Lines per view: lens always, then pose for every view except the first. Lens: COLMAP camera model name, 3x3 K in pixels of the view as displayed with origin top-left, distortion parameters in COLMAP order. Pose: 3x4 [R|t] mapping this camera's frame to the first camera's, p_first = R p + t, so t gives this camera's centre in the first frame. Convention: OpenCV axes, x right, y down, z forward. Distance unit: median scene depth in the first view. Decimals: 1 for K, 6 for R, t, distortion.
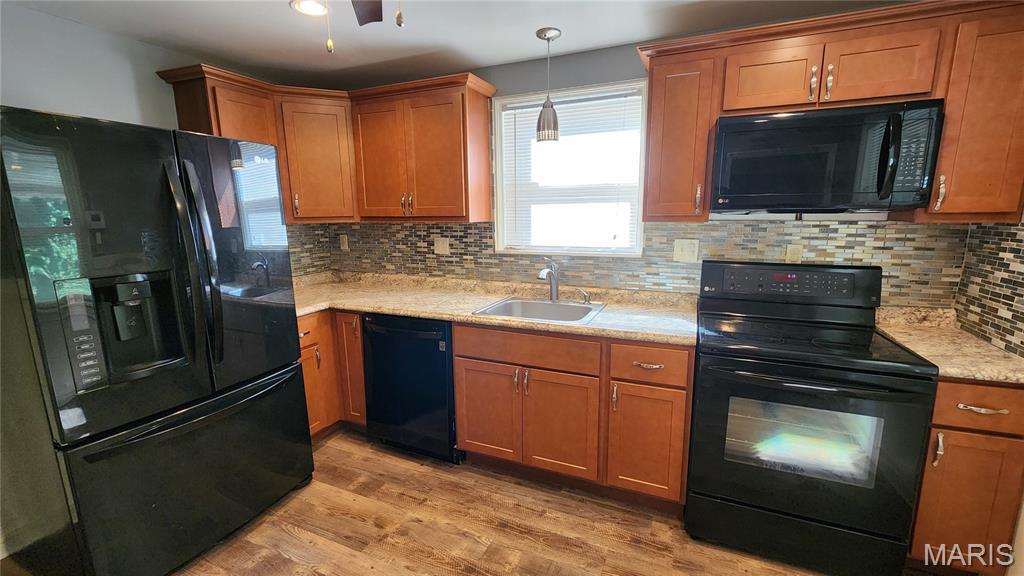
lens RADIAL K [[412.3, 0, 528.5], [0, 412.3, 289.3], [0, 0, 1]] dist [-0.013274, 0.000094]
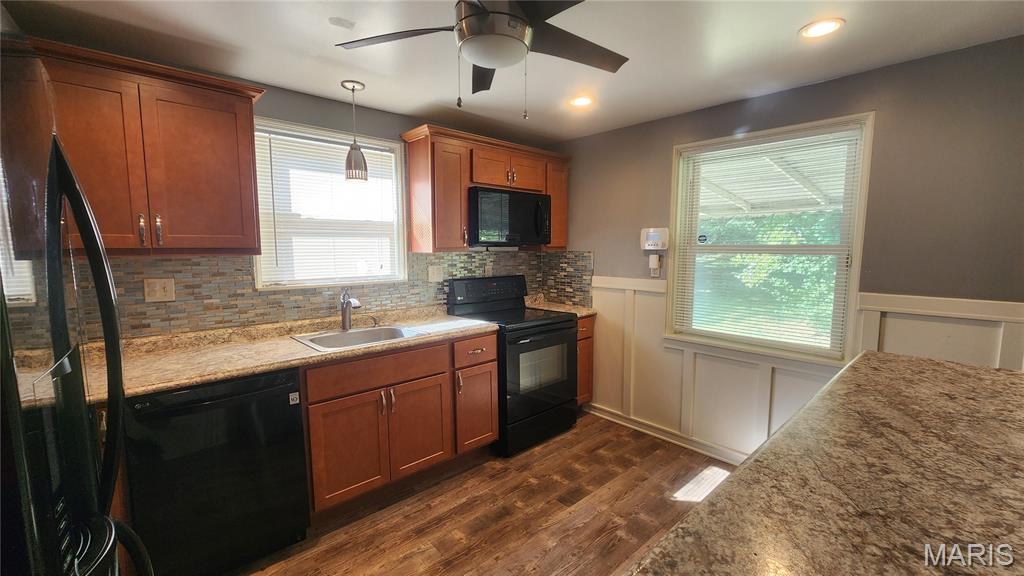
lens RADIAL K [[418.5, 0, 512.0], [0, 418.5, 288.0], [0, 0, 1]] dist [-0.001161, -0.000293]
pose [[0.417430, -0.082959, 0.904915, -0.812227], [0.159283, 0.987086, 0.017016, -0.031702], [-0.894640, 0.137034, 0.425253, 0.206969]]
